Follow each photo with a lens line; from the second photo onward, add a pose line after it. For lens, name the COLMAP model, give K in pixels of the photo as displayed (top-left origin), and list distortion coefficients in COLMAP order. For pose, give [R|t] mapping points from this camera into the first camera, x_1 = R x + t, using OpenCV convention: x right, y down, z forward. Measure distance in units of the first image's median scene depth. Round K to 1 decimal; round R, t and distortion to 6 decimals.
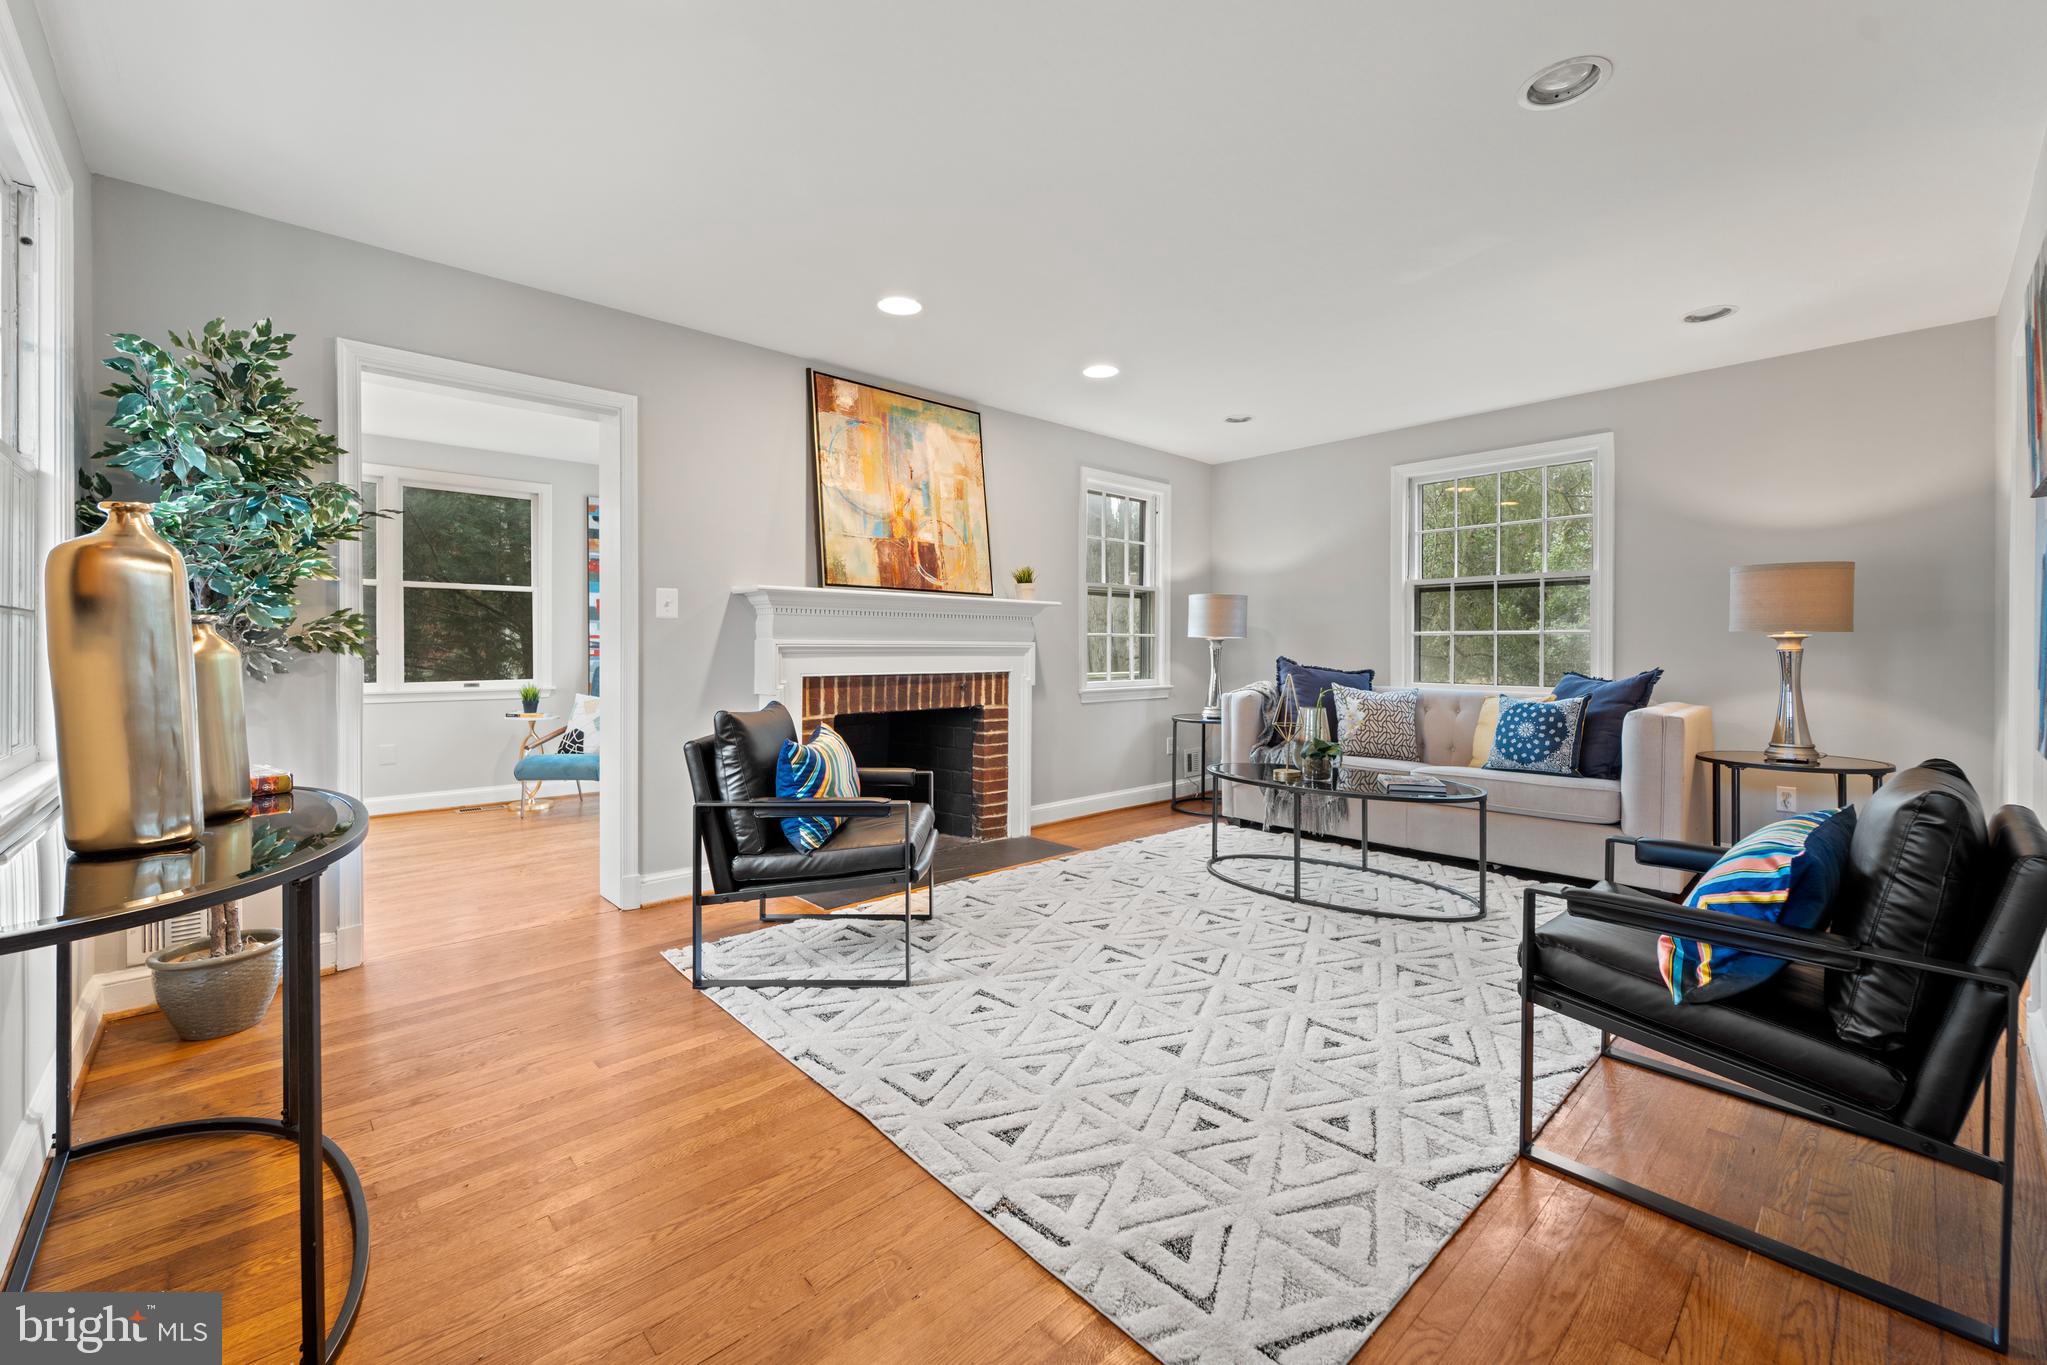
lens RADIAL K [[835.2, 0, 1025.2], [0, 835.2, 650.9], [0, 0, 1]] dist [0.003003, -0.001055]
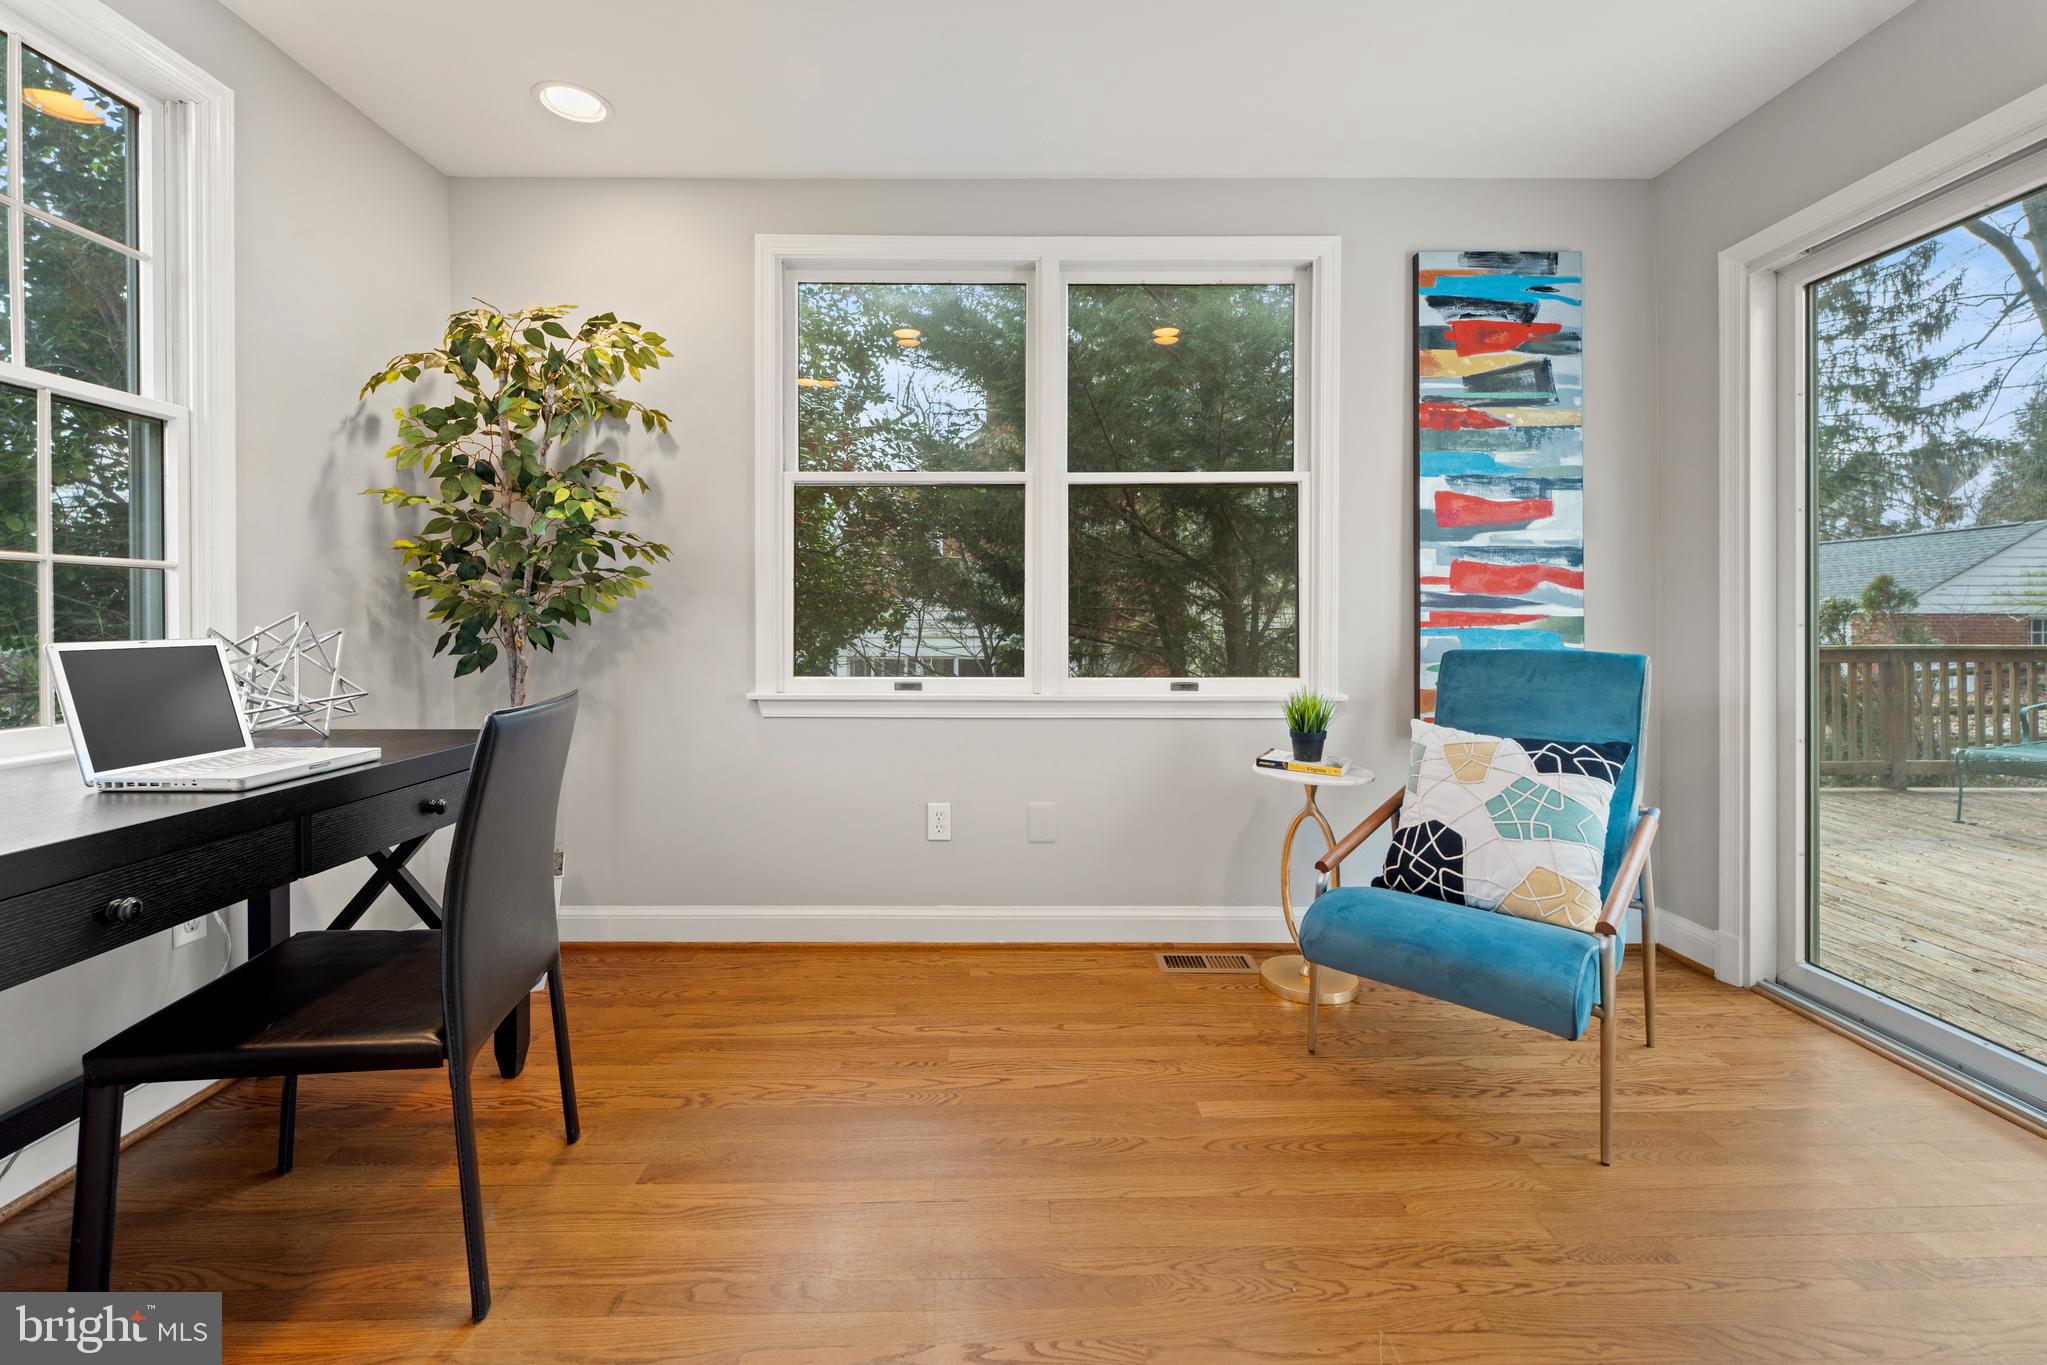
lens RADIAL K [[835.2, 0, 1004.8], [0, 835.2, 625.8], [0, 0, 1]] dist [0.003003, -0.001055]
pose [[0.736763, 0.002195, -0.676147, -0.542322], [0.000066, 0.999994, 0.003318, 0.005606], [0.676151, -0.002490, 0.736759, 0.756588]]
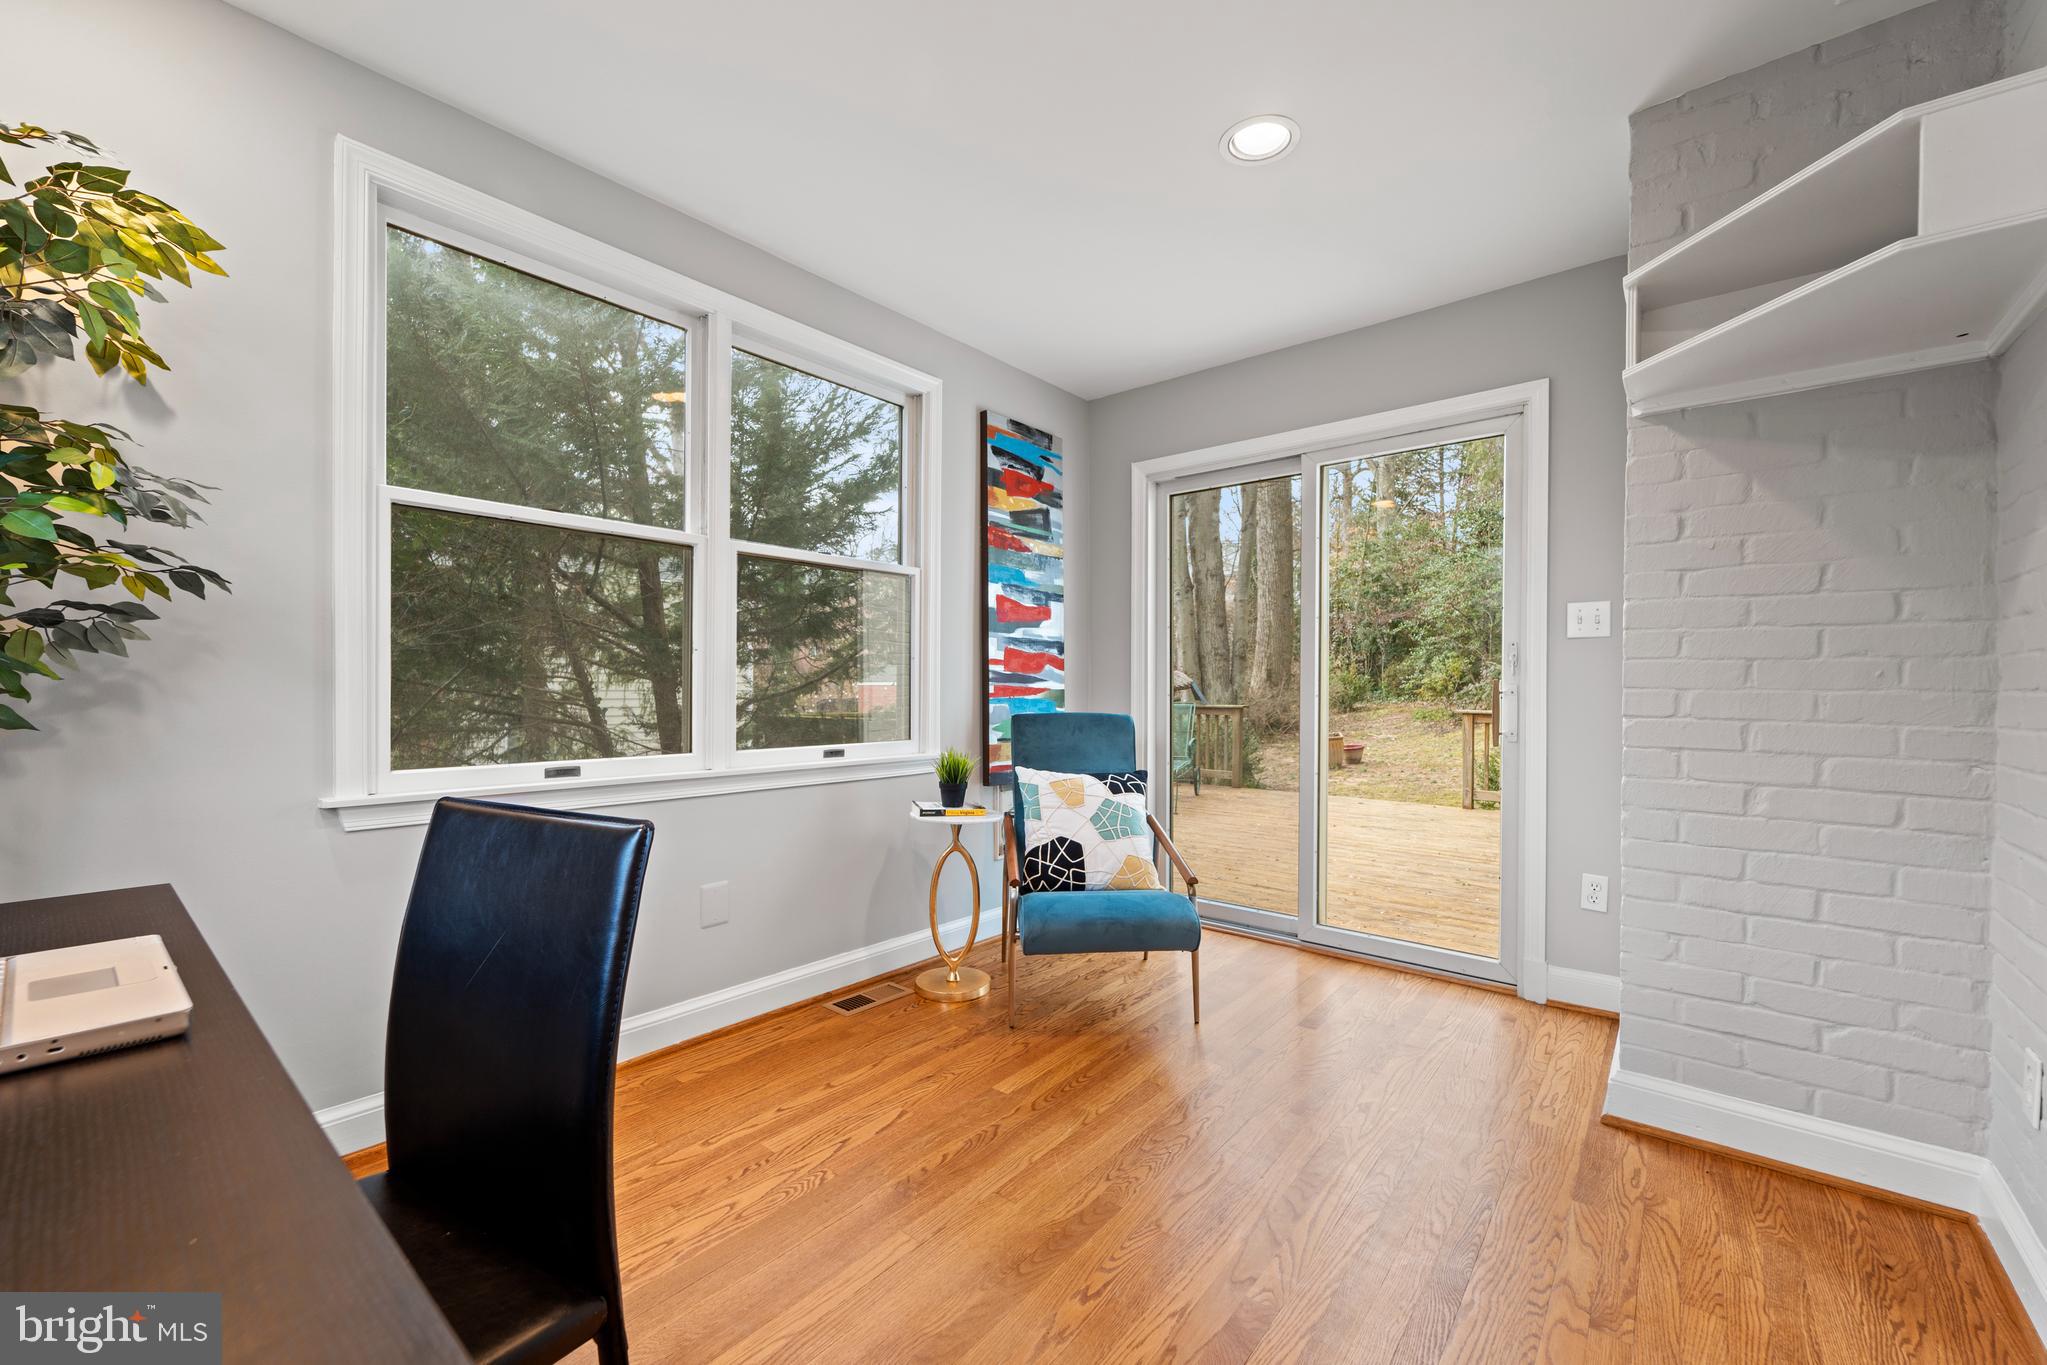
lens RADIAL K [[835.2, 0, 1008.4], [0, 835.2, 690.7], [0, 0, 1]] dist [0.003003, -0.001055]
pose [[0.991809, 0.002483, 0.127707, -0.807256], [-0.002755, 0.999994, 0.001951, 0.000999], [-0.127702, -0.002287, 0.991810, 0.621185]]
